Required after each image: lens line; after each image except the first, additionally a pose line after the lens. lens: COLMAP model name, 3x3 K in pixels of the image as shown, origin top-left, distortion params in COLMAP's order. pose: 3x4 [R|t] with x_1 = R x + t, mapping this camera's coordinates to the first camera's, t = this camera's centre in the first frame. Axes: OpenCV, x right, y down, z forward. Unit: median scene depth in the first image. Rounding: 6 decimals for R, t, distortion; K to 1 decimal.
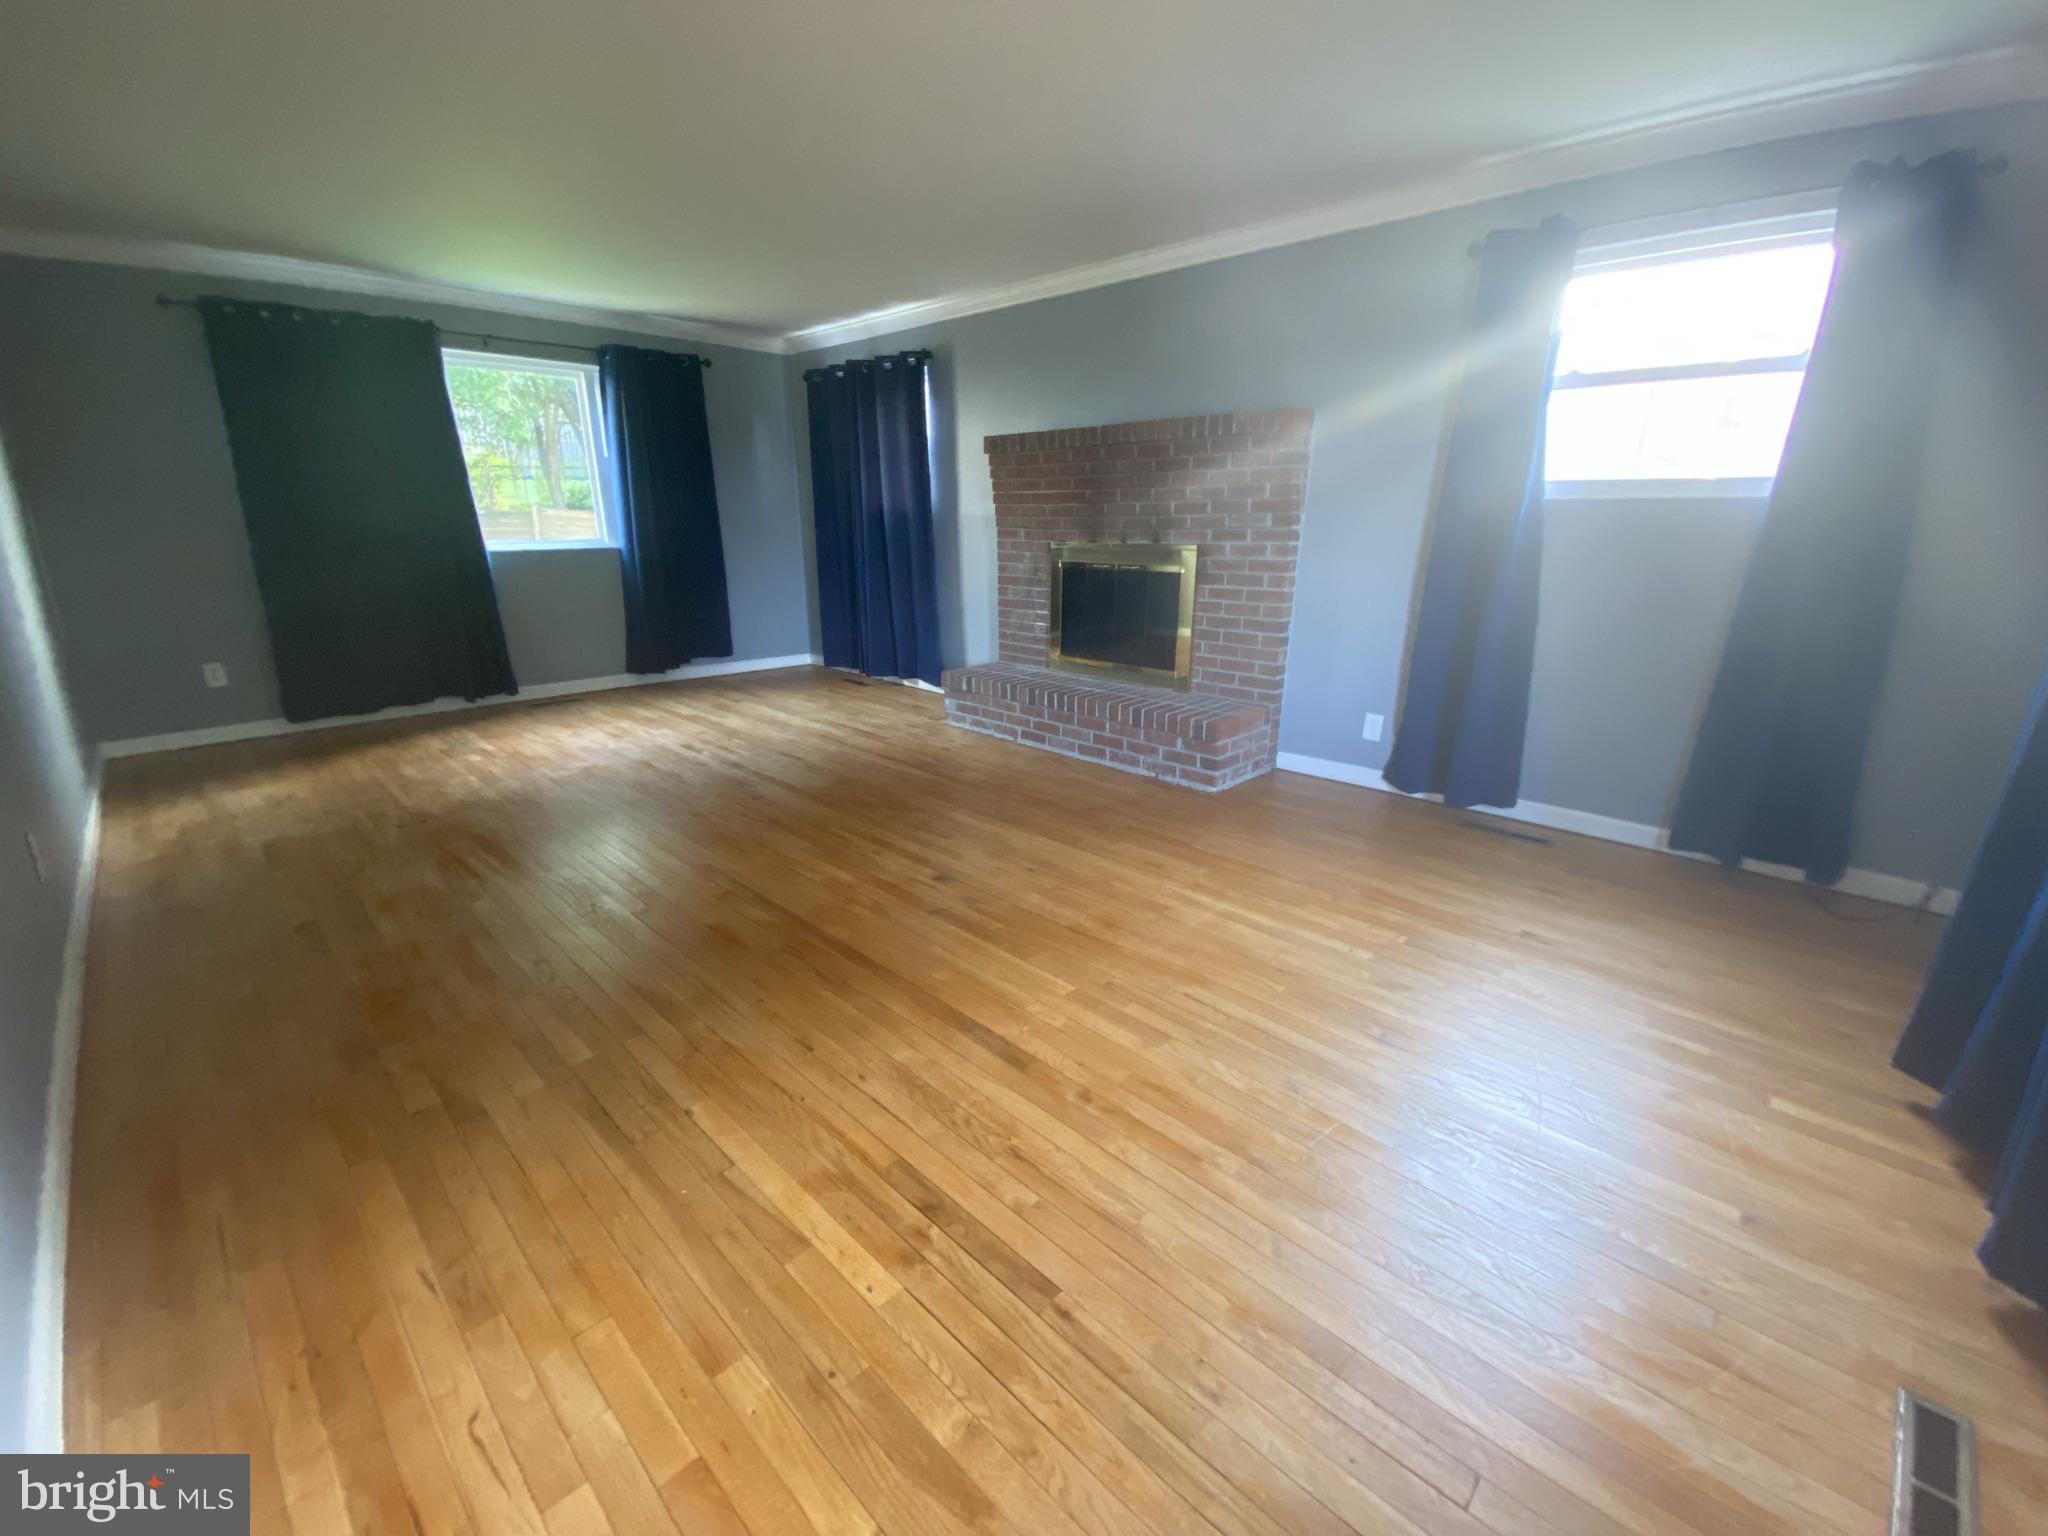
lens RADIAL K [[827.6, 0, 1032.7], [0, 827.6, 762.8], [0, 0, 1]] dist [0.066689, -0.046517]
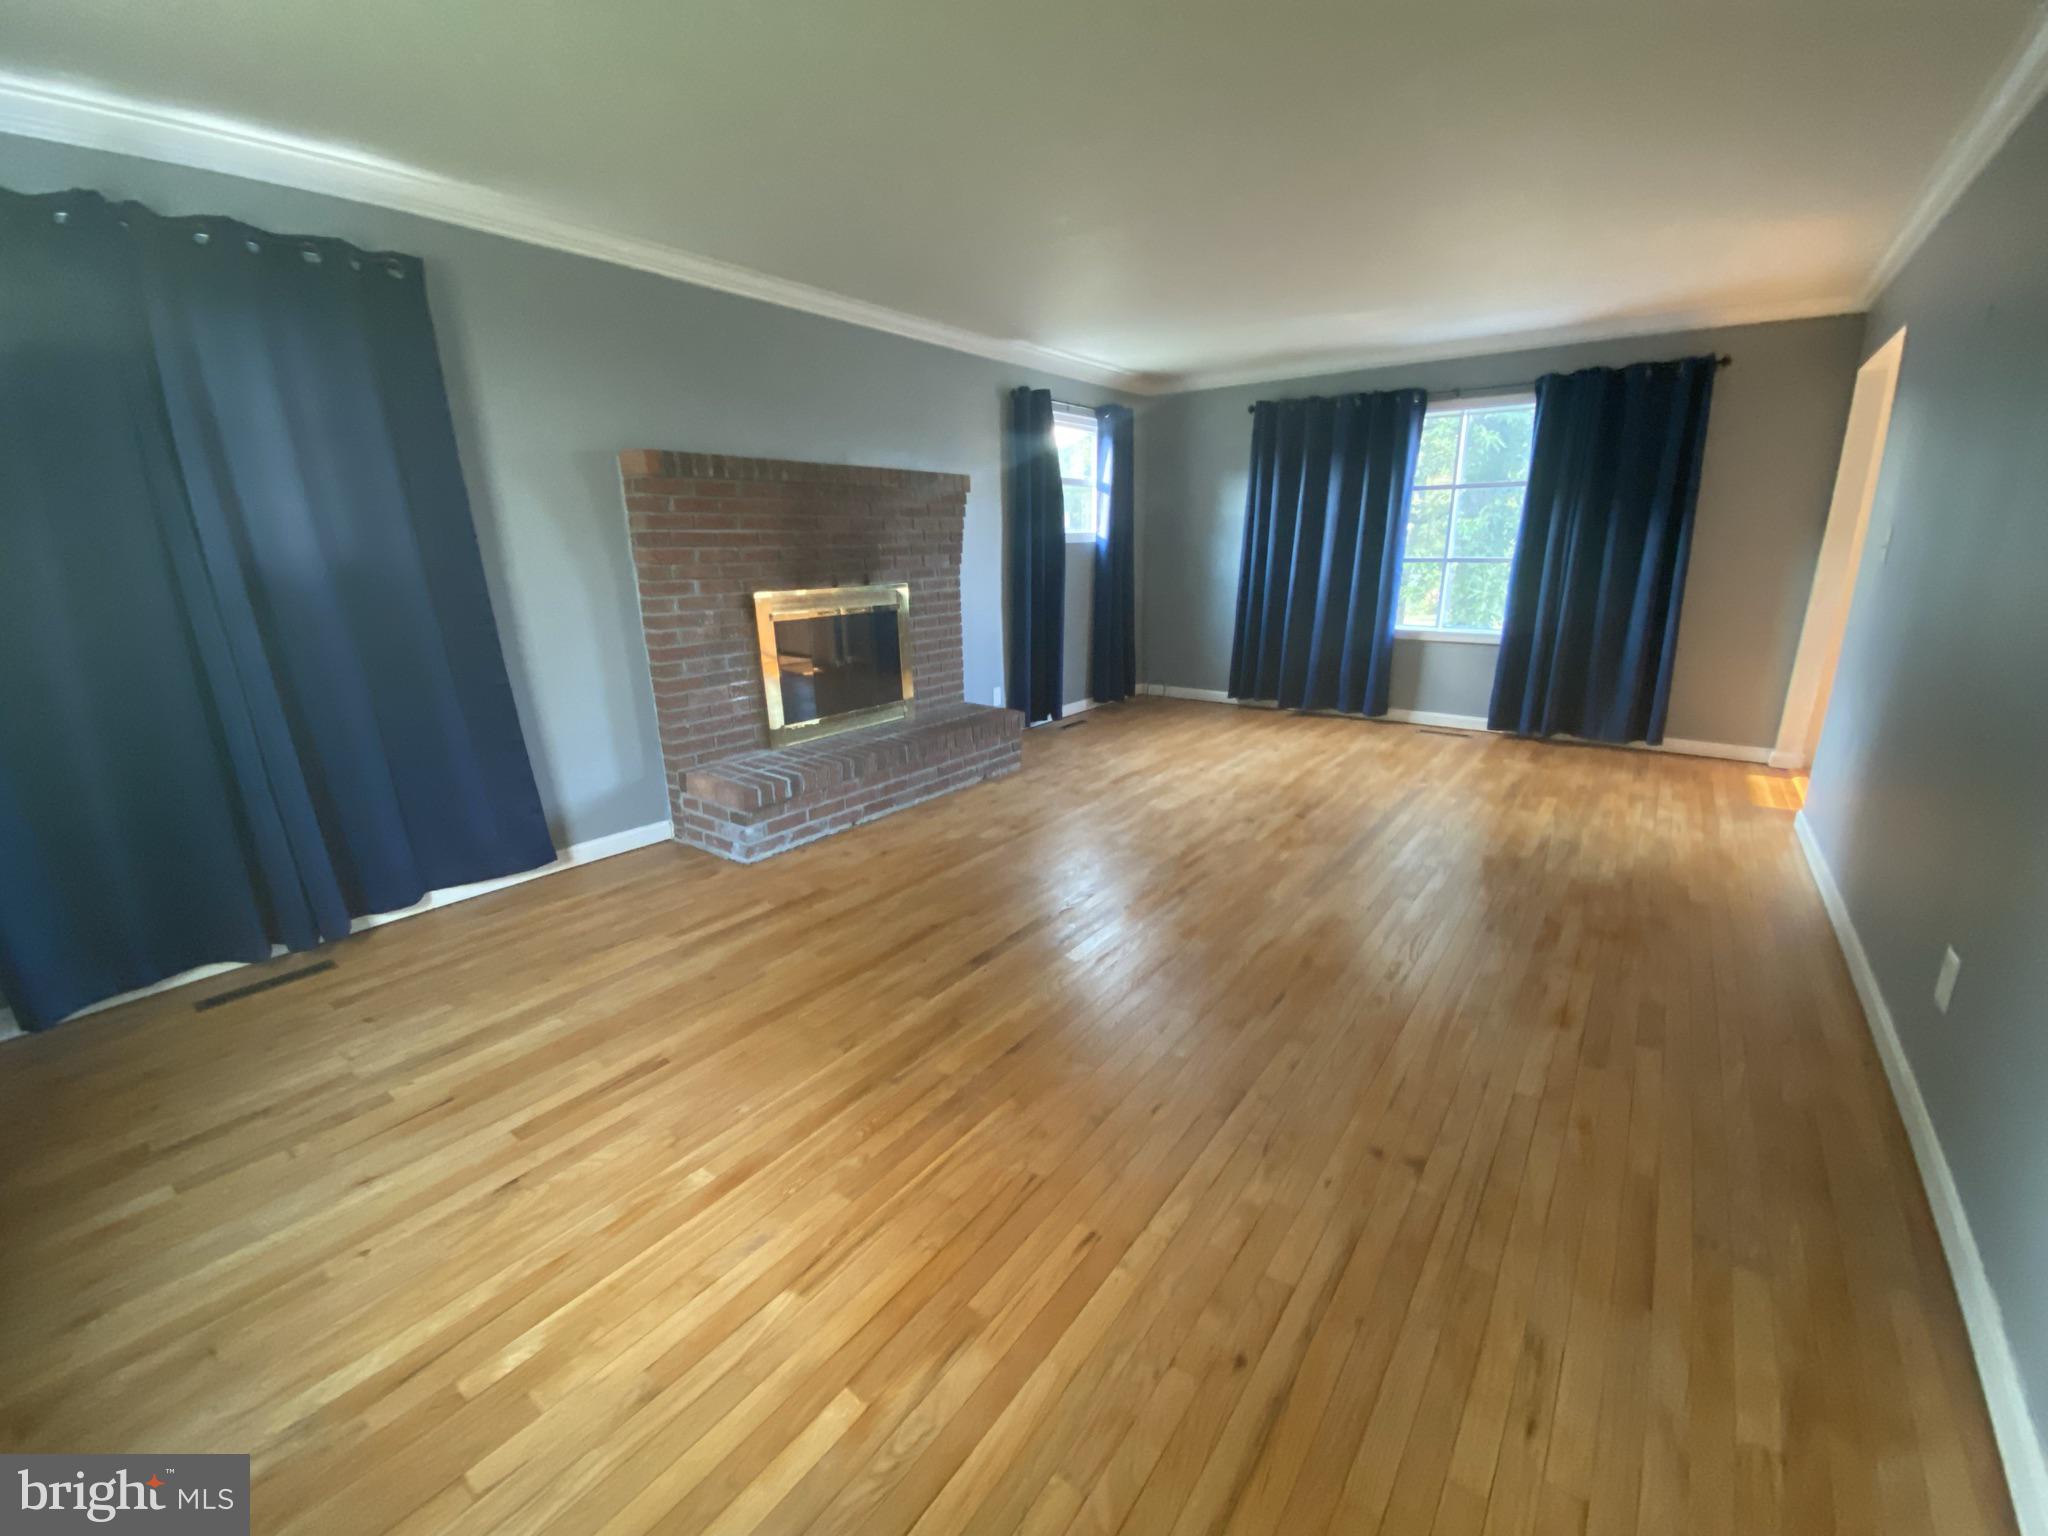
lens RADIAL K [[827.6, 0, 1032.7], [0, 827.6, 762.8], [0, 0, 1]] dist [0.066689, -0.046517]
pose [[-0.126403, -0.267632, 0.955194, -0.797956], [0.284888, 0.912559, 0.293386, -0.267696], [-0.950190, 0.309208, -0.039105, 0.802090]]
